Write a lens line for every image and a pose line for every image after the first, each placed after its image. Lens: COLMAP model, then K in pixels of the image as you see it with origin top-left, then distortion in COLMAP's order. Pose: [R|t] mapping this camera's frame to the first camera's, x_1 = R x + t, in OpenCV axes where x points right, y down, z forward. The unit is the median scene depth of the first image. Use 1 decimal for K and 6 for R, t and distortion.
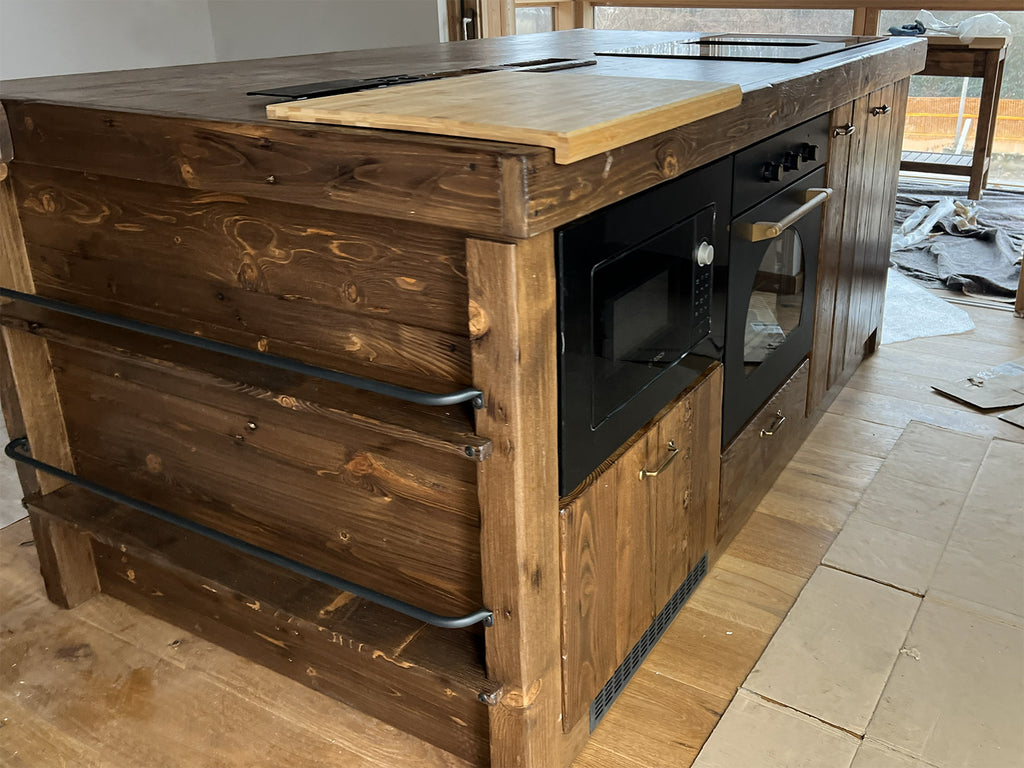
lens RADIAL K [[909.2, 0, 610.3], [0, 909.2, 316.8], [0, 0, 1]] dist [0.062581, -0.098229]
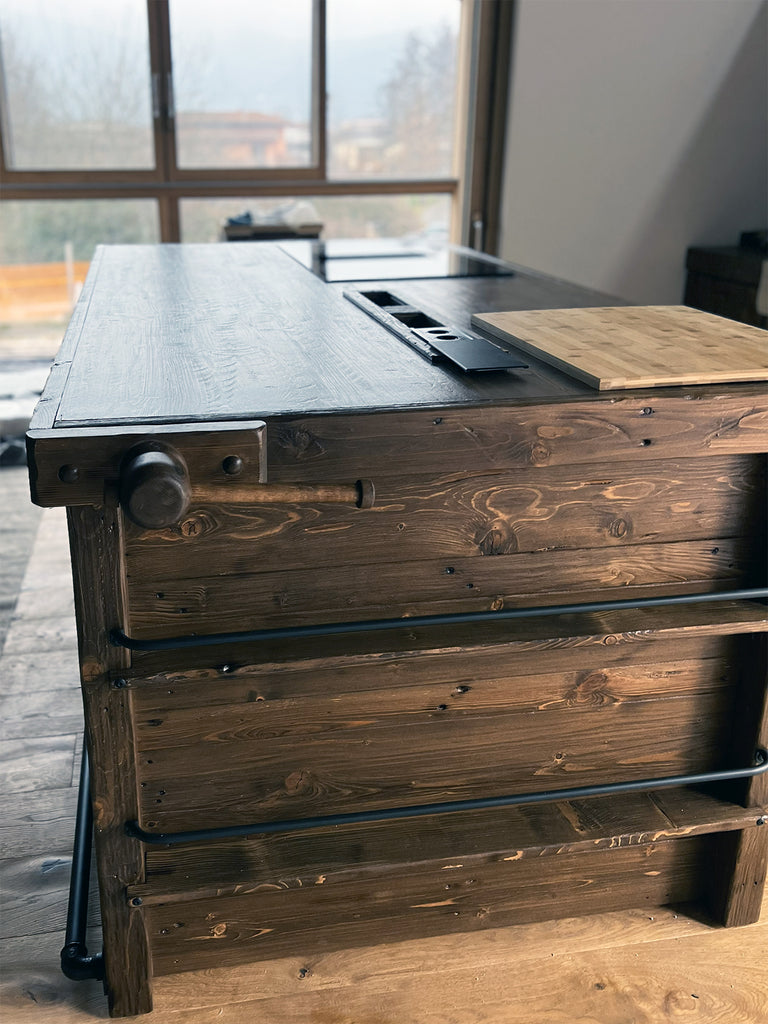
lens RADIAL K [[909.2, 0, 281.6], [0, 909.2, 451.0], [0, 0, 1]] dist [0.062581, -0.098229]
pose [[0.795369, -0.197251, 0.573131, -1.168474], [0.217618, 0.975452, 0.033713, -0.233950], [-0.565712, 0.097909, 0.818770, 0.281626]]
